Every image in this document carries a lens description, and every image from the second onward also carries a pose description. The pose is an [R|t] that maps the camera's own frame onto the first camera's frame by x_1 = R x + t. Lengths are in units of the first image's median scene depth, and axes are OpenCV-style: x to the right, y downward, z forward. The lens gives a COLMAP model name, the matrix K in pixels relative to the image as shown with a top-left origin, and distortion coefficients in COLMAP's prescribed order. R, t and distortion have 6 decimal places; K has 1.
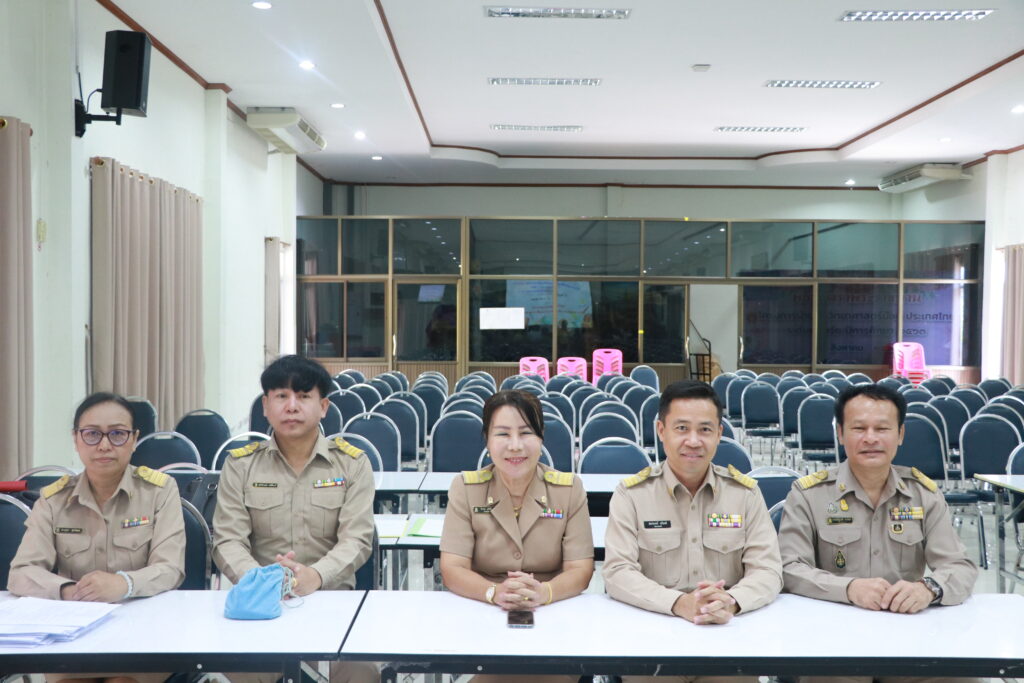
lens RADIAL K [[1133.3, 0, 505.4], [0, 1133.3, 343.4], [0, 0, 1]] dist [-0.042572, 0.000000]
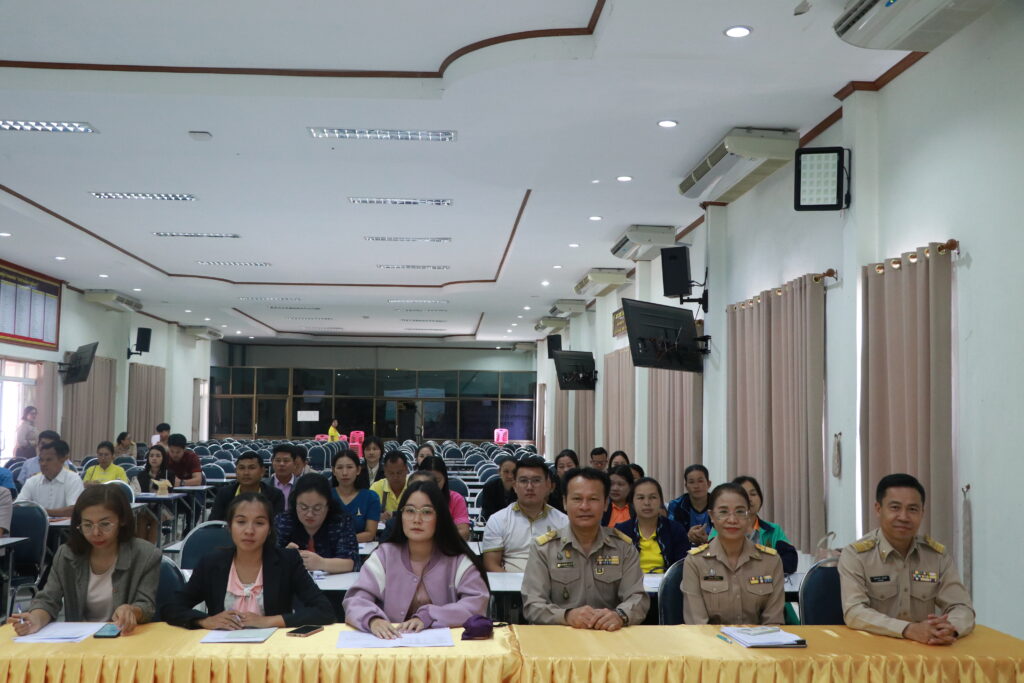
lens RADIAL K [[1133.3, 0, 520.6], [0, 1133.3, 346.9], [0, 0, 1]] dist [-0.042572, 0.000000]
pose [[0.998852, 0.009287, 0.046989, 0.290898], [-0.005462, 0.996709, -0.080877, 0.017988], [-0.047586, 0.080528, 0.995616, -1.117865]]
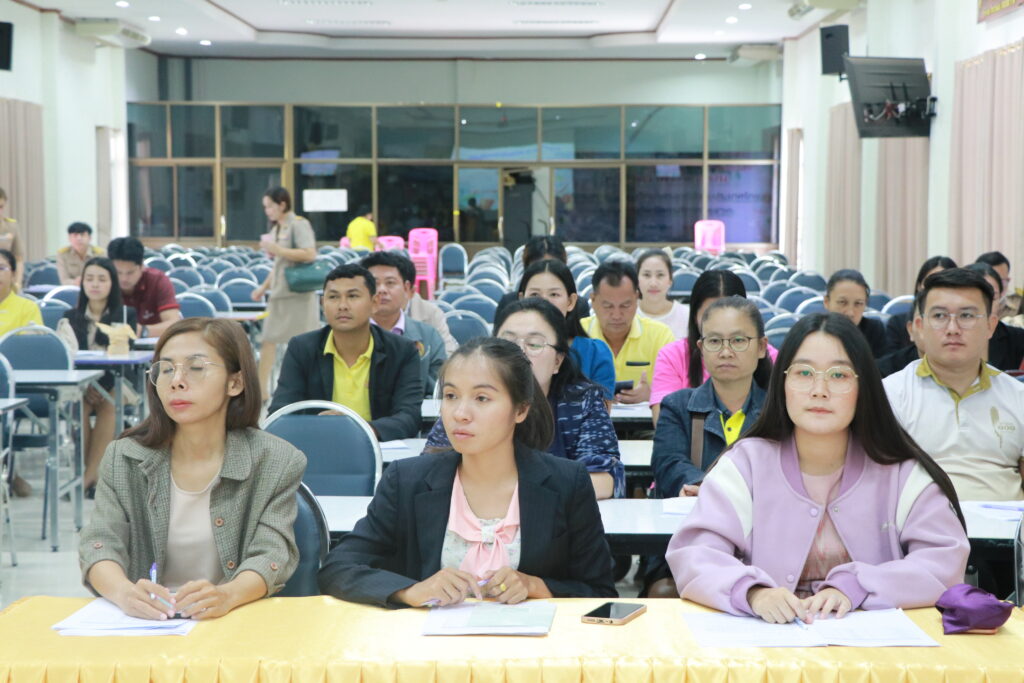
lens RADIAL K [[2254.6, 0, 512.9], [0, 2254.6, 338.0], [0, 0, 1]] dist [0.395099, 0.000000]
pose [[0.999286, -0.002441, -0.037715, 0.251843], [0.003994, 0.999144, 0.041165, 0.020207], [0.037582, -0.041286, 0.998440, -1.110689]]
